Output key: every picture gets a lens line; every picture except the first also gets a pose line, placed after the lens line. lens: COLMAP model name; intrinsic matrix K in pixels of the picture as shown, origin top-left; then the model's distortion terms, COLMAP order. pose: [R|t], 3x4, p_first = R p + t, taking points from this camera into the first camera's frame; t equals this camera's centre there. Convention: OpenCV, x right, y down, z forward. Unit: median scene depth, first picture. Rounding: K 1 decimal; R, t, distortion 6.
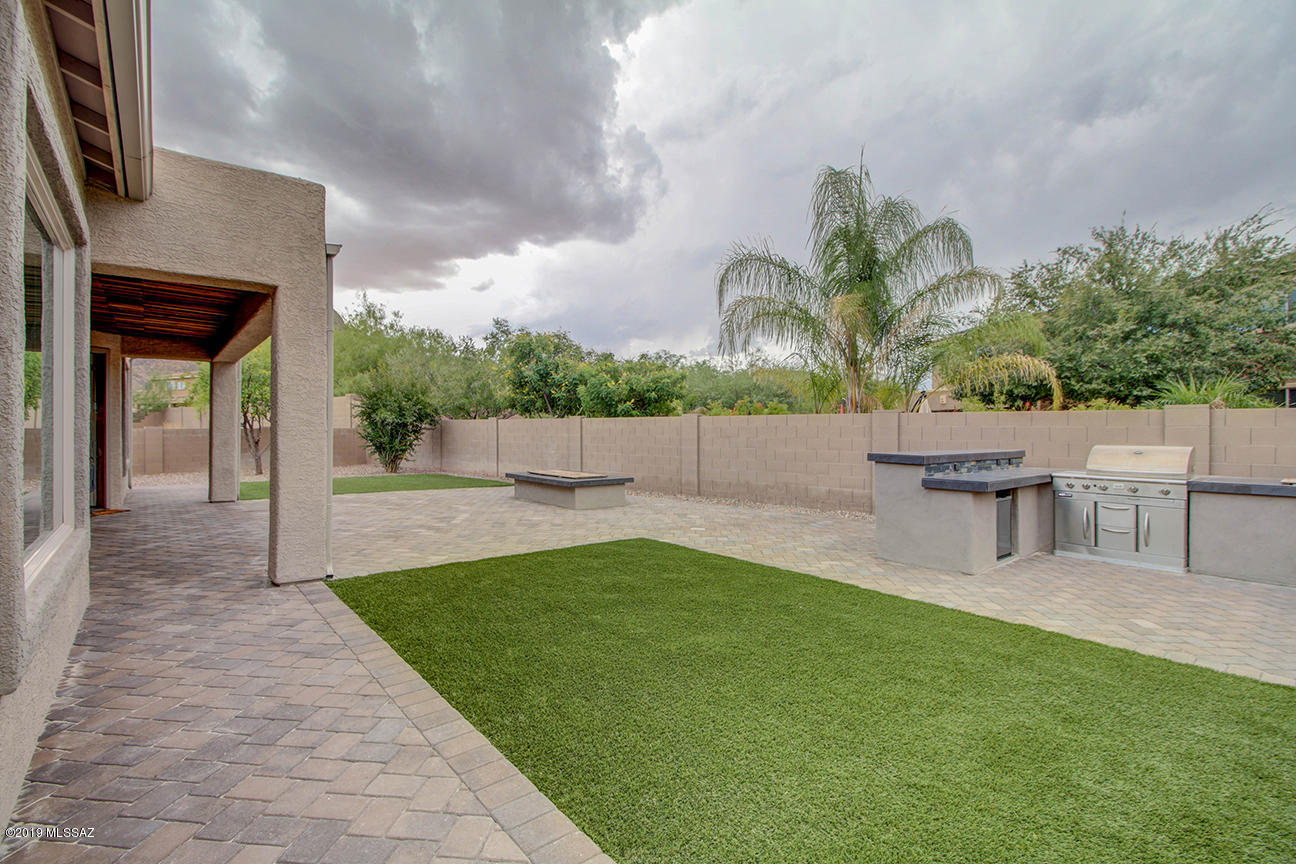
lens RADIAL K [[593.4, 0, 645.7], [0, 593.4, 429.6], [0, 0, 1]] dist [0.011366, -0.003991]
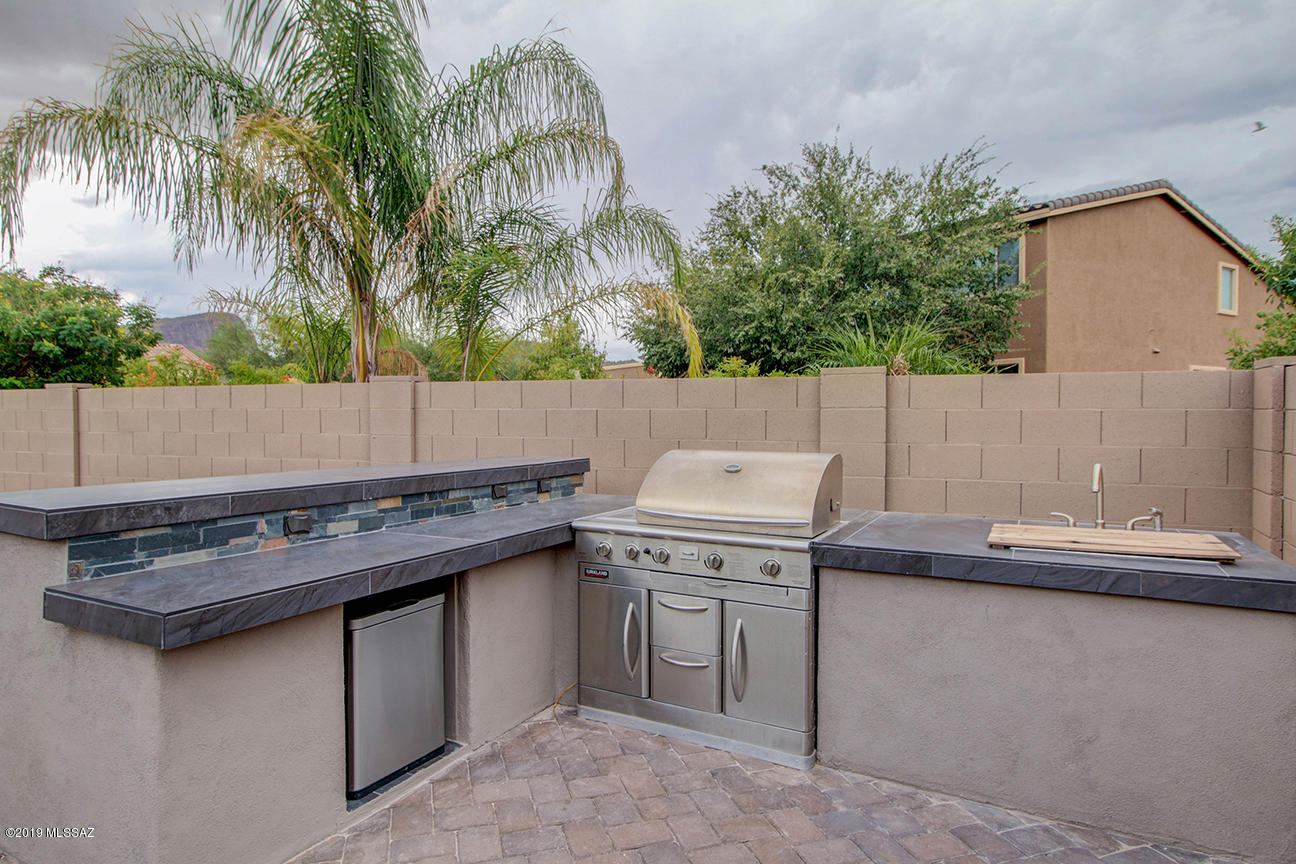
lens RADIAL K [[749.5, 0, 647.0], [0, 749.5, 433.5], [0, 0, 1]] dist [0.007367, 0.000714]
pose [[0.926275, -0.011759, 0.376665, 0.337018], [0.002723, 0.999696, 0.024513, 0.000086], [-0.376838, -0.021680, 0.926025, 0.315482]]
